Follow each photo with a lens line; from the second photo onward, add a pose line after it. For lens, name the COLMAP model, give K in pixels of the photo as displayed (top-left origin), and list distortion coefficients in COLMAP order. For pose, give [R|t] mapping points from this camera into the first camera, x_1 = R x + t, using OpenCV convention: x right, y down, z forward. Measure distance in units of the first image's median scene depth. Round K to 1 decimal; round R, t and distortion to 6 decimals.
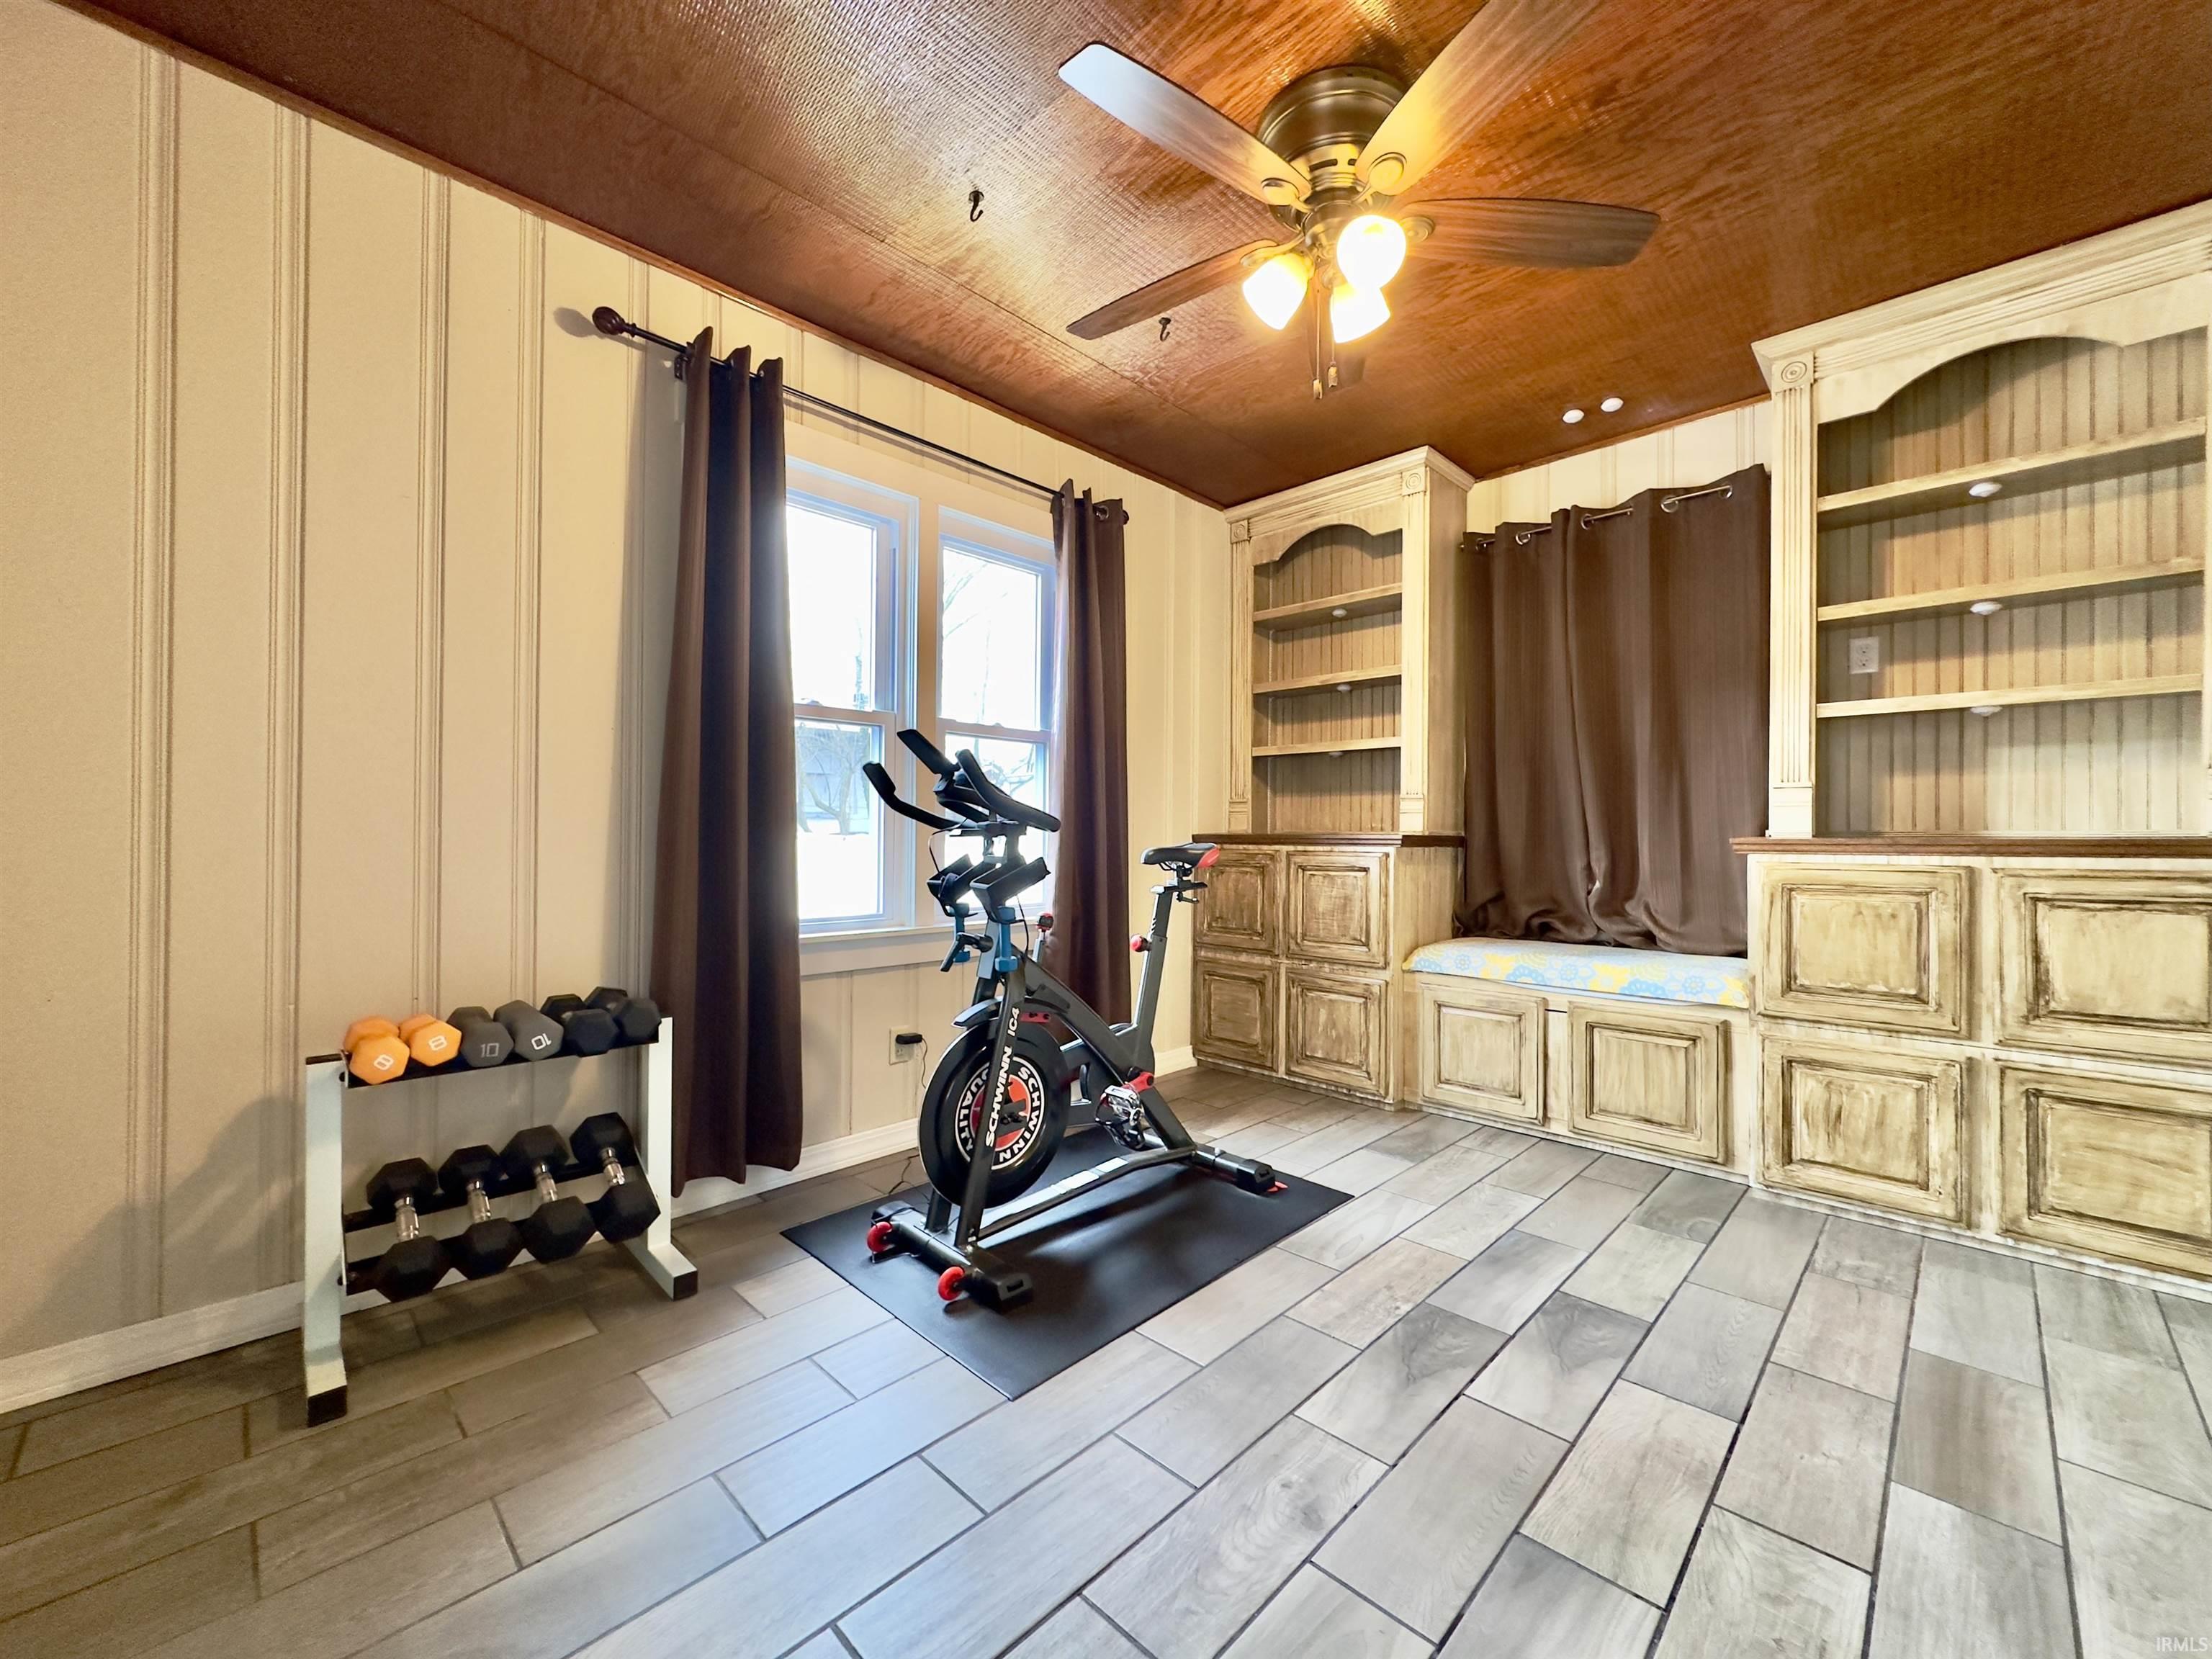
lens RADIAL K [[883.7, 0, 1105.3], [0, 883.7, 831.1], [0, 0, 1]] dist [0.002467, 0.000146]
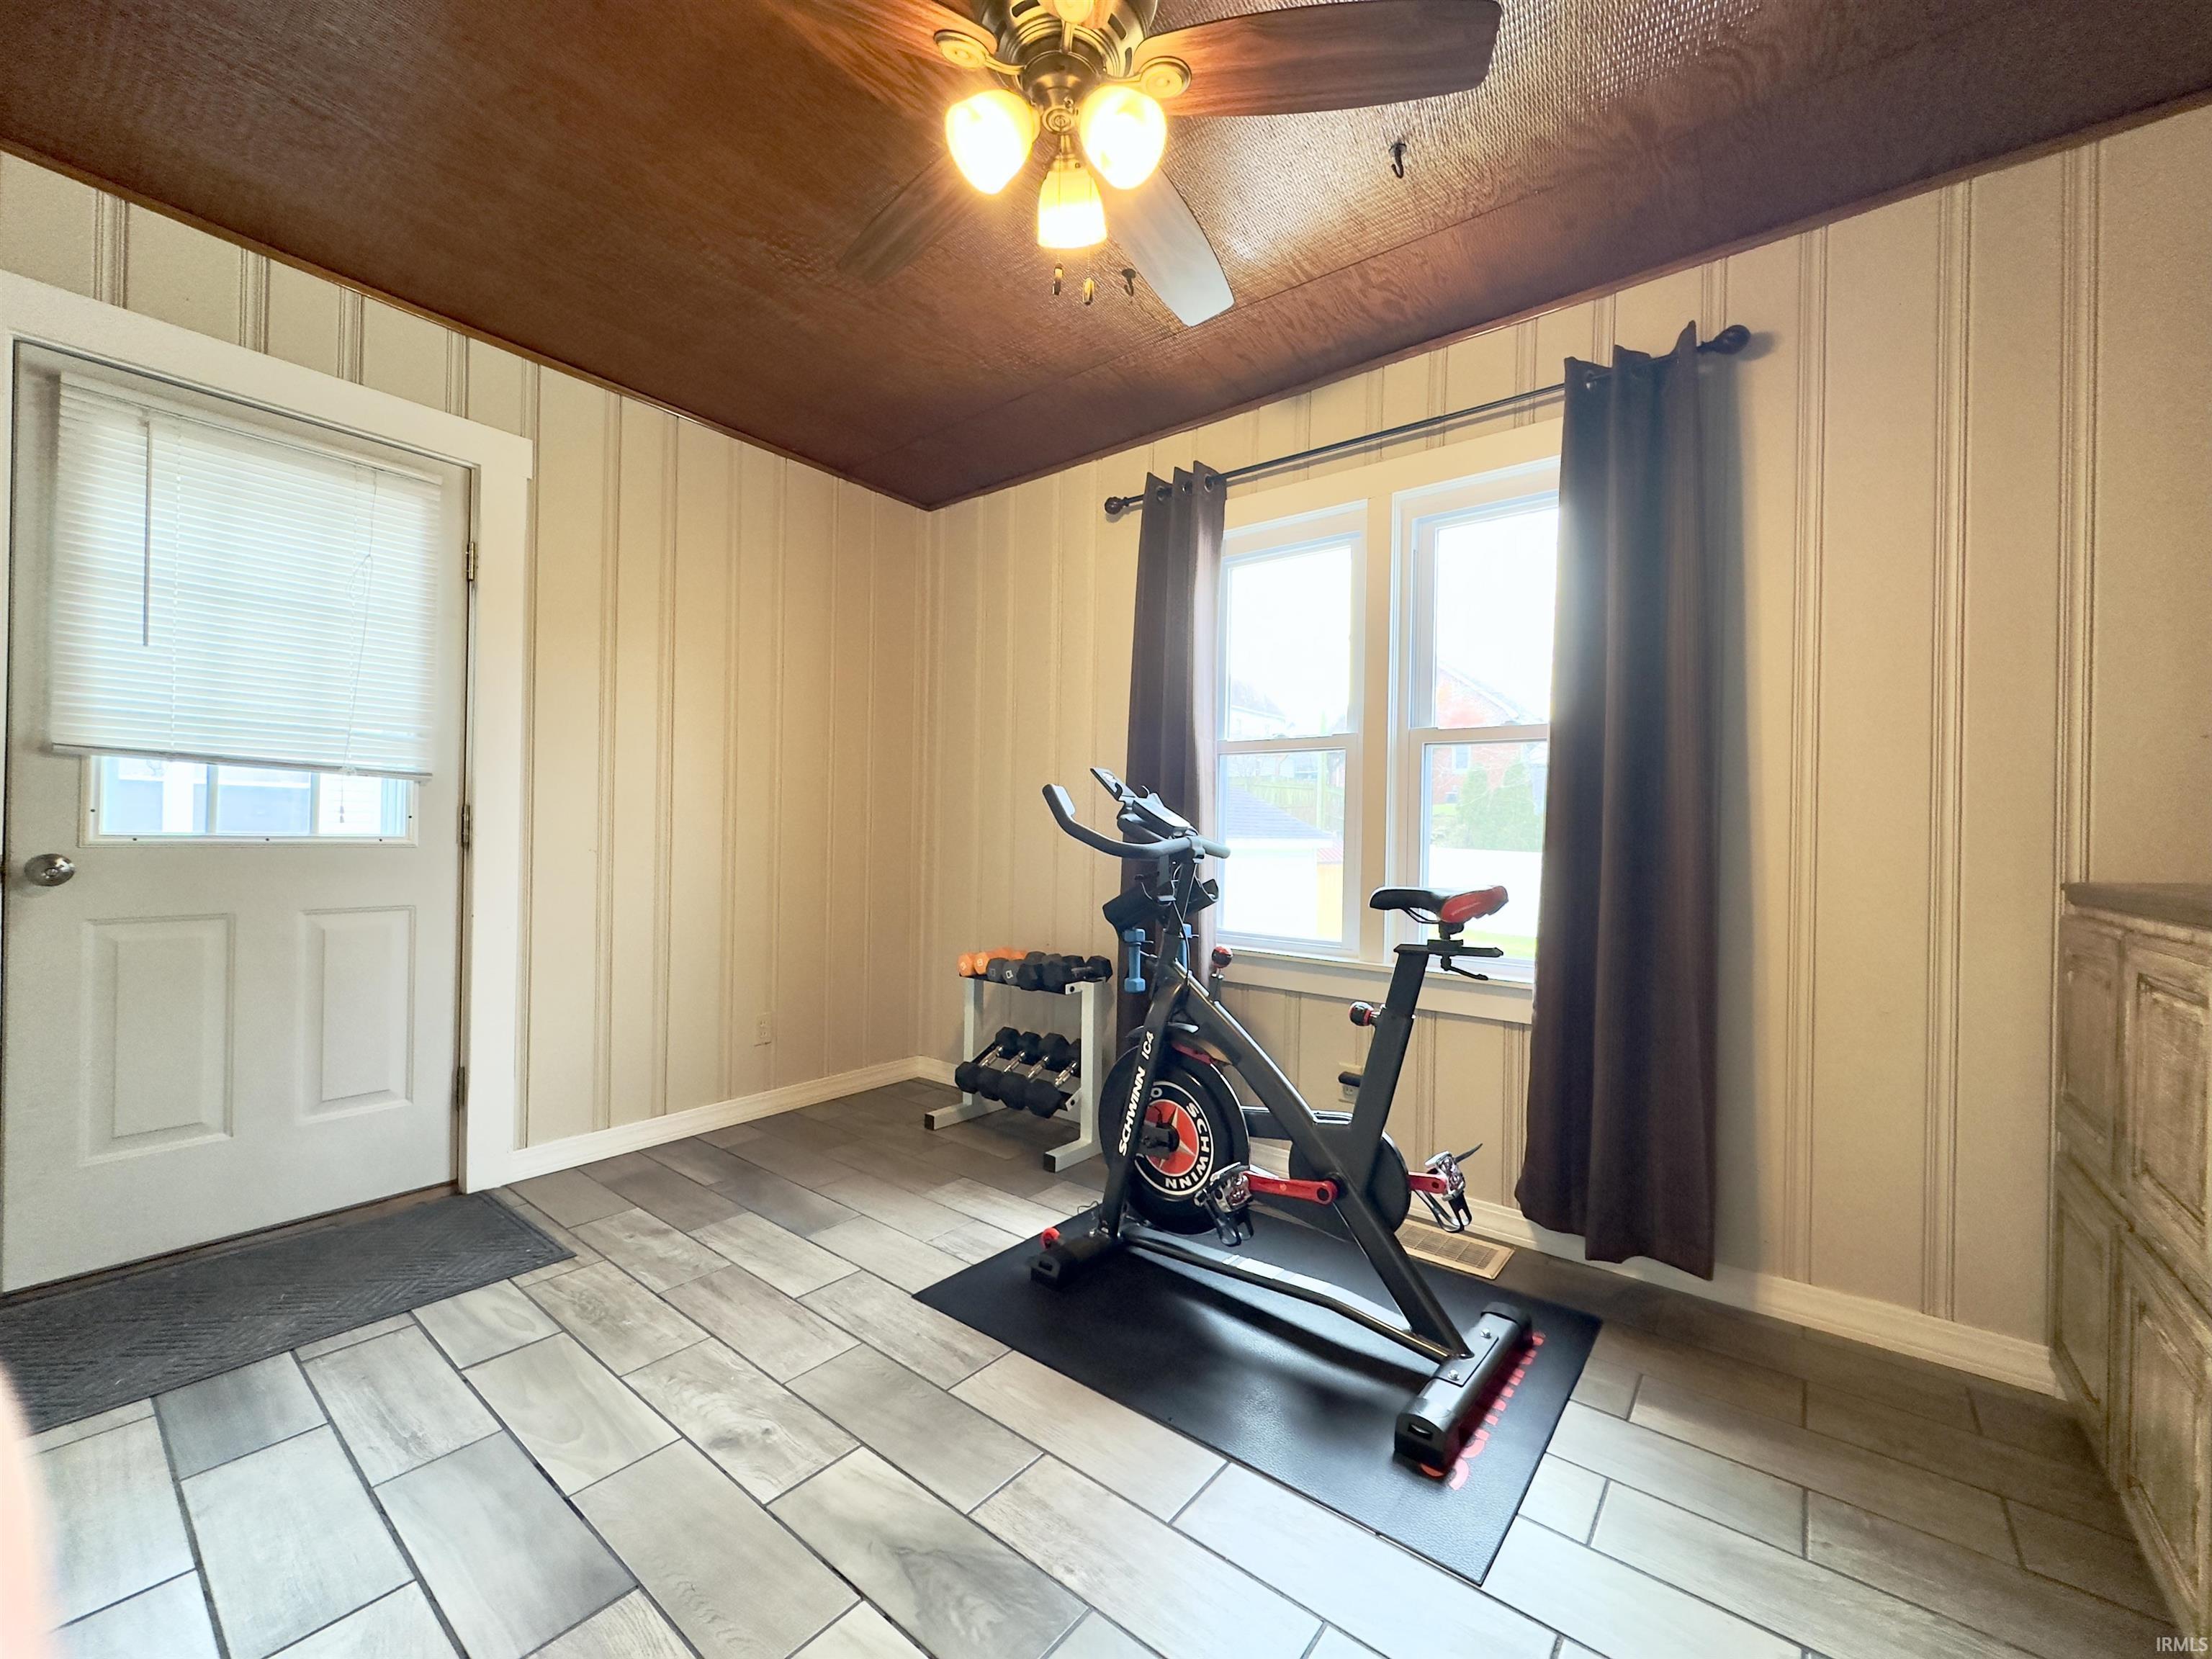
lens RADIAL K [[883.7, 0, 1106.5], [0, 883.7, 831.3], [0, 0, 1]] dist [0.002467, 0.000146]
pose [[0.111146, -0.008746, -0.993766, 0.893656], [-0.017226, 0.999794, -0.010726, -0.017474], [0.993655, 0.018311, 0.110973, 0.831722]]
